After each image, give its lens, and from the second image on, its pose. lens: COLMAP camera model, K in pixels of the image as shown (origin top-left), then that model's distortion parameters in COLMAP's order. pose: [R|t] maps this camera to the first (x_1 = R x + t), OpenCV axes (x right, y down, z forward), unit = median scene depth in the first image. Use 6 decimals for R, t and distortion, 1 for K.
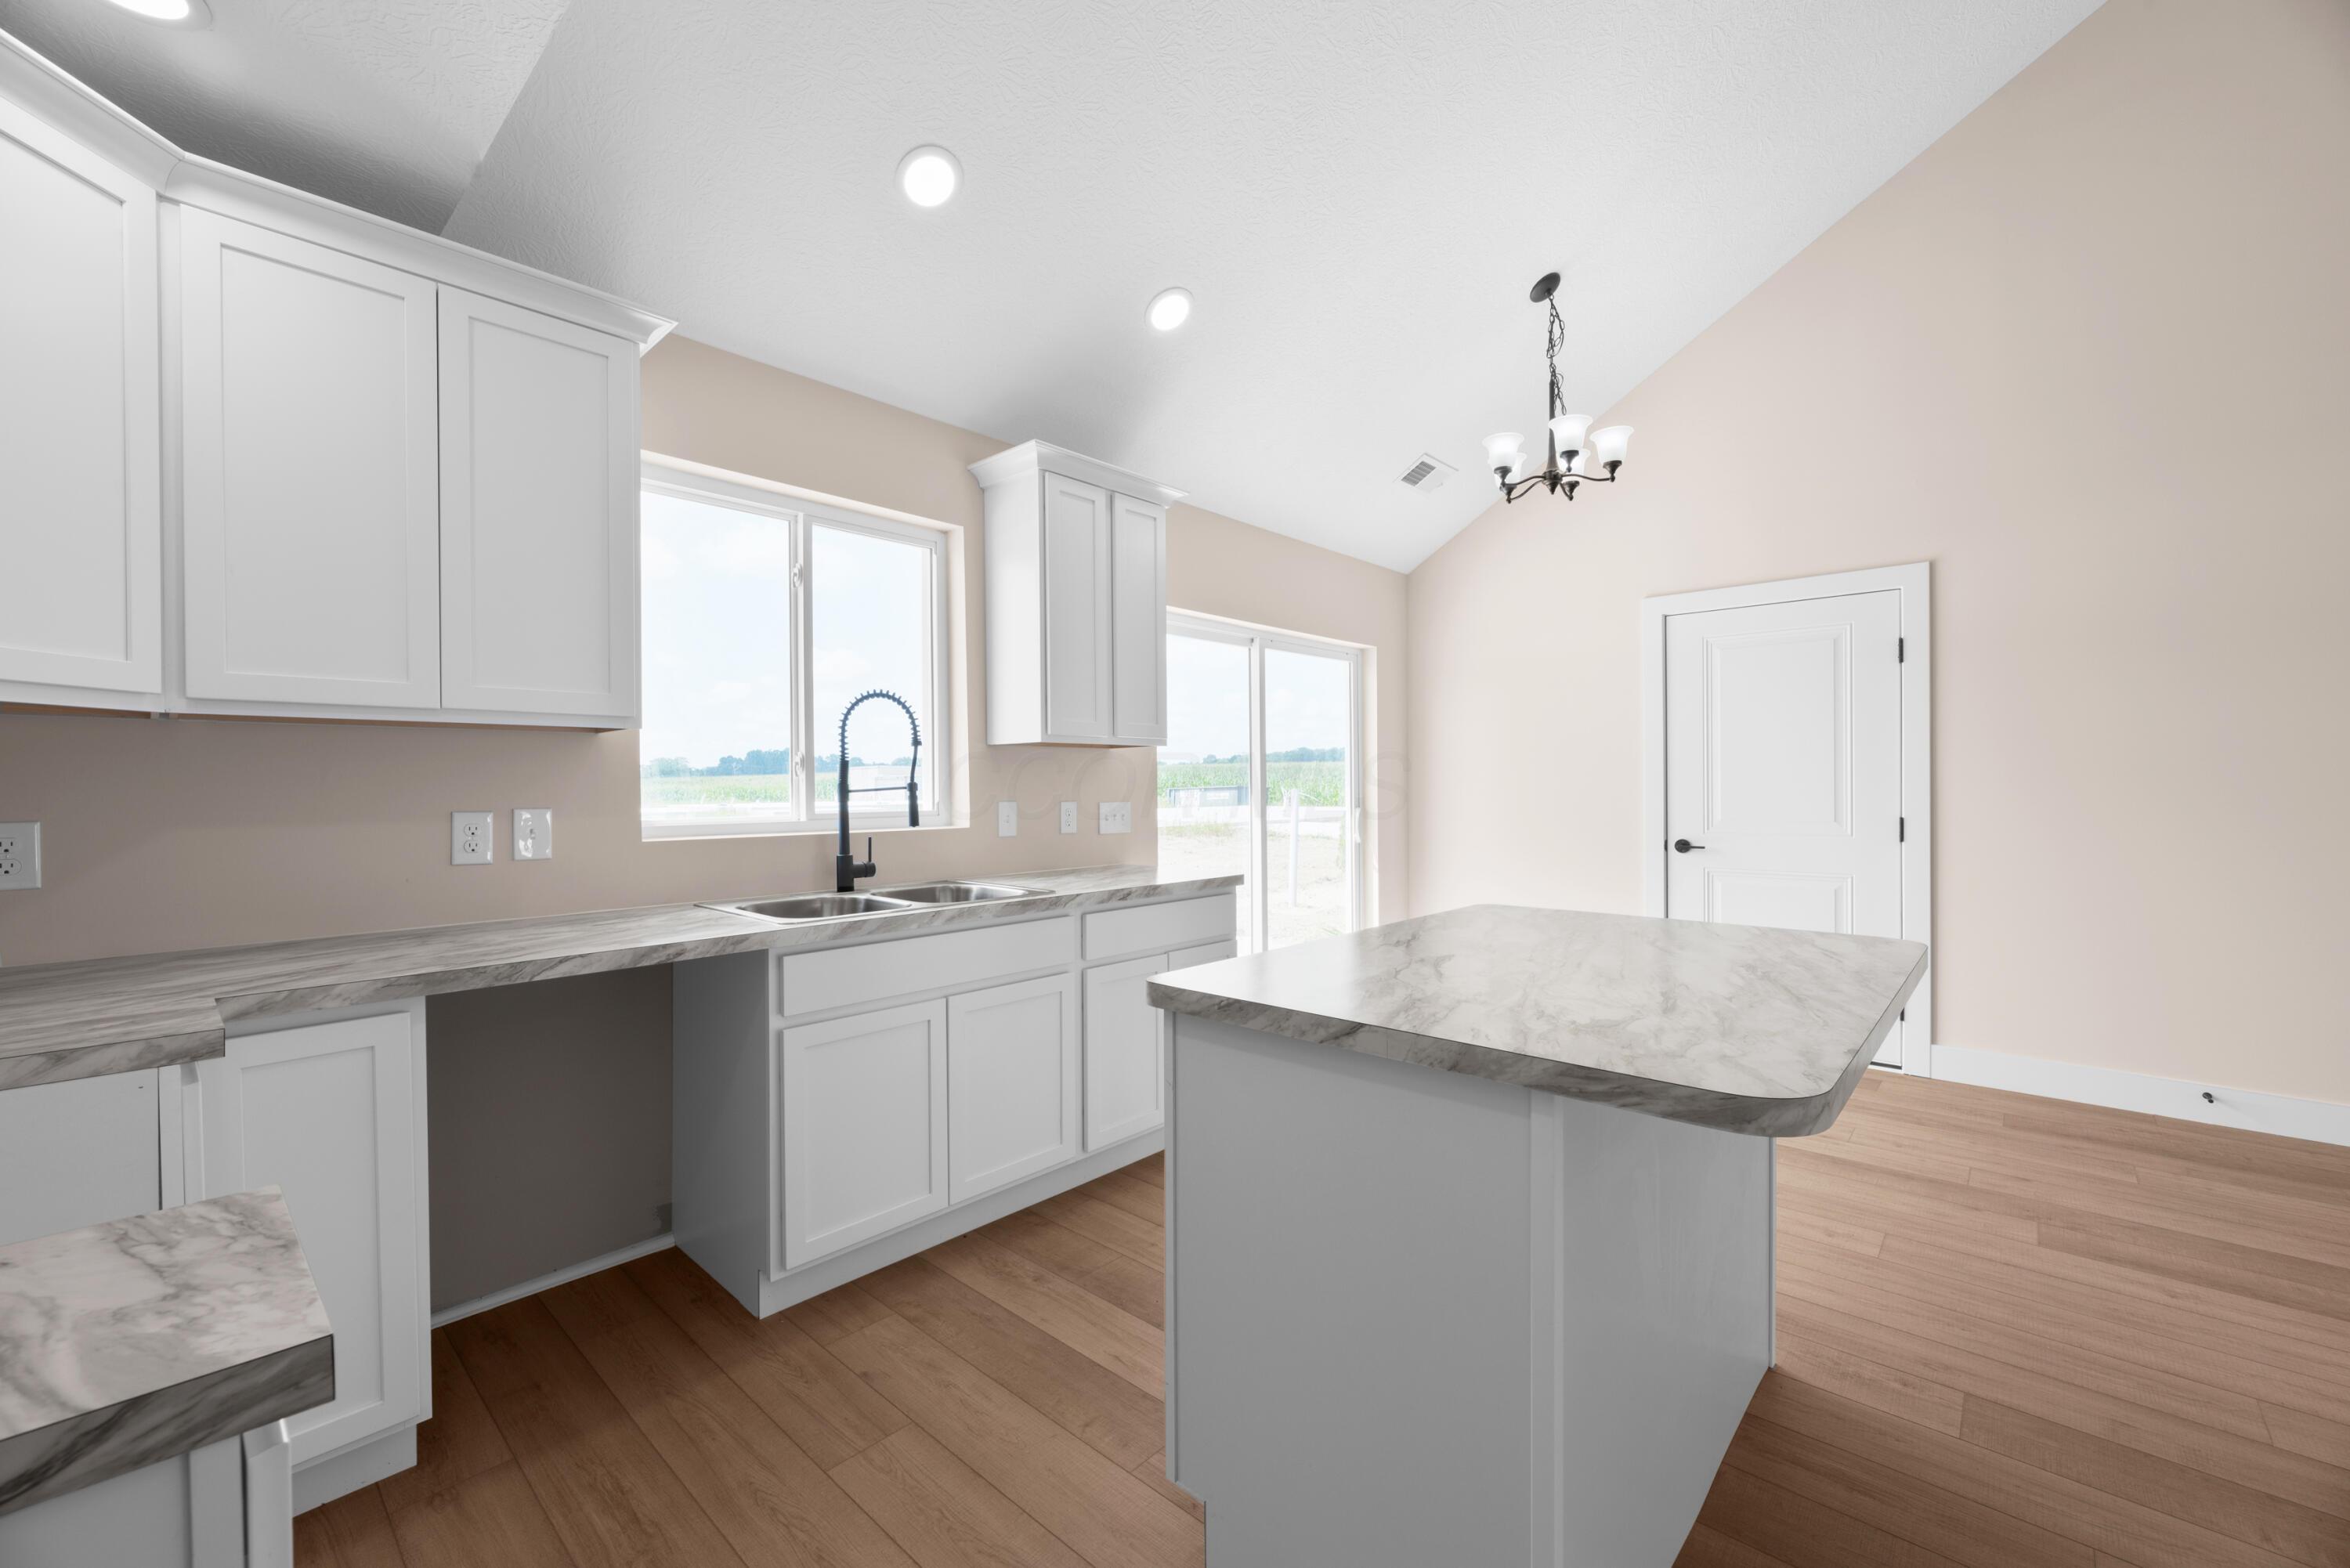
lens RADIAL K [[945.1, 0, 1173.3], [0, 945.1, 790.7], [0, 0, 1]] dist [-0.002808, 0.000427]
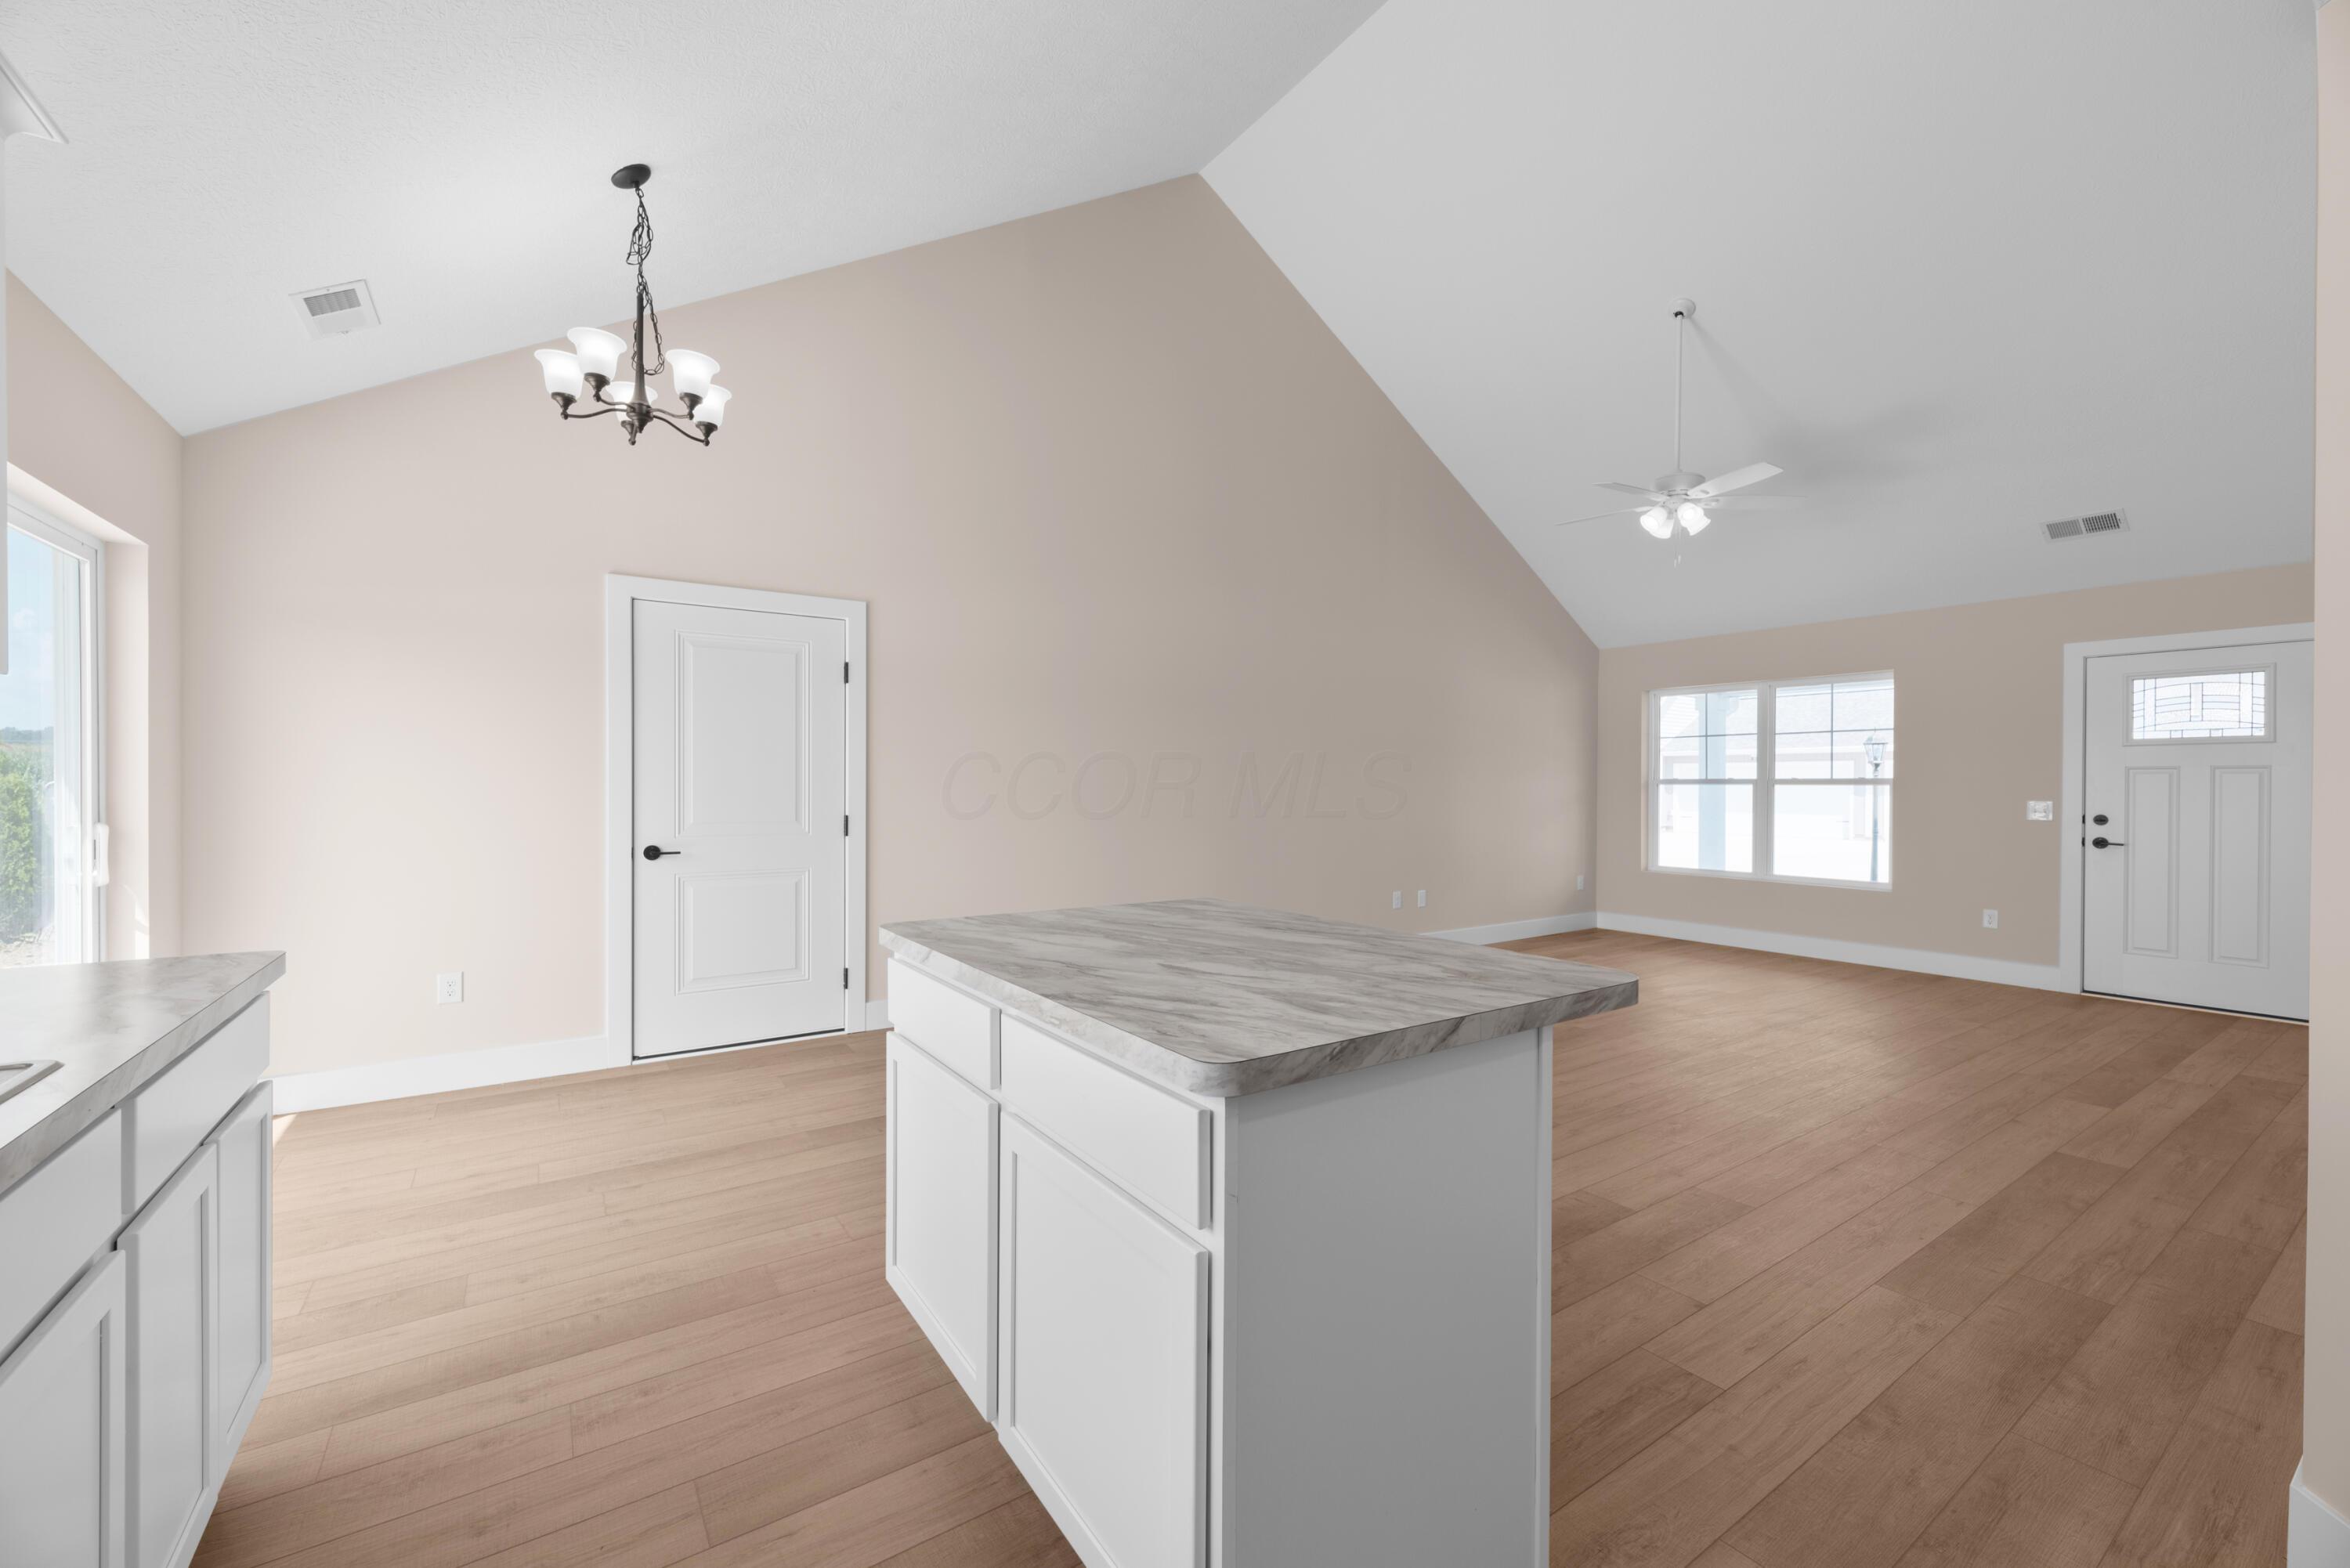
lens RADIAL K [[945.1, 0, 1173.6], [0, 945.1, 790.1], [0, 0, 1]] dist [-0.002808, 0.000427]
pose [[0.230888, 0.002709, 0.972976, -0.385302], [0.000657, 0.999995, -0.002940, 0.000948], [-0.972980, 0.001318, 0.230886, 0.469067]]
